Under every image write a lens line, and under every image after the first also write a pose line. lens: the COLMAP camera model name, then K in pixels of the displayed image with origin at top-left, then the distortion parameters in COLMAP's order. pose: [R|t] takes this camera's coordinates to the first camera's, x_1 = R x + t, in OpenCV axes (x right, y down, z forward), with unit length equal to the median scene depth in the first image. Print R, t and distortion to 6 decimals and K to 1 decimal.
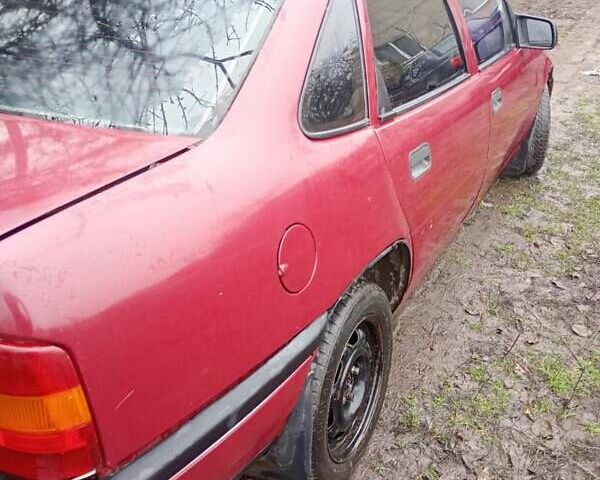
lens RADIAL K [[631.1, 0, 300.0], [0, 631.1, 240.2], [0, 0, 1]] dist [0.025813, -0.000784]
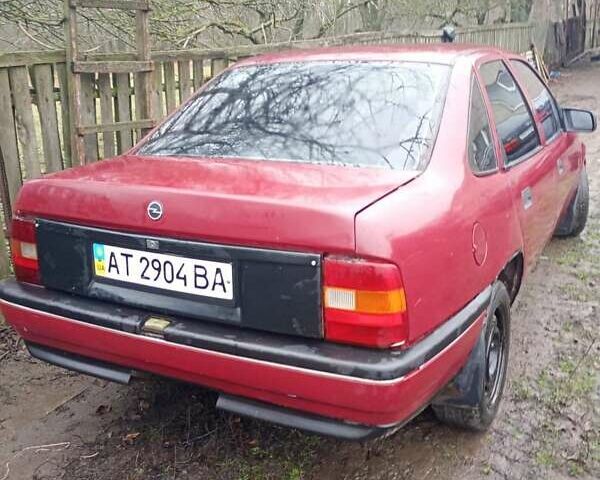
lens RADIAL K [[631.1, 0, 300.0], [0, 631.1, 240.2], [0, 0, 1]] dist [0.025813, -0.000784]
pose [[0.999827, -0.014839, -0.011220, -0.231735], [0.012887, 0.987429, -0.157539, 0.139986], [0.013417, 0.157367, 0.987449, -0.317403]]
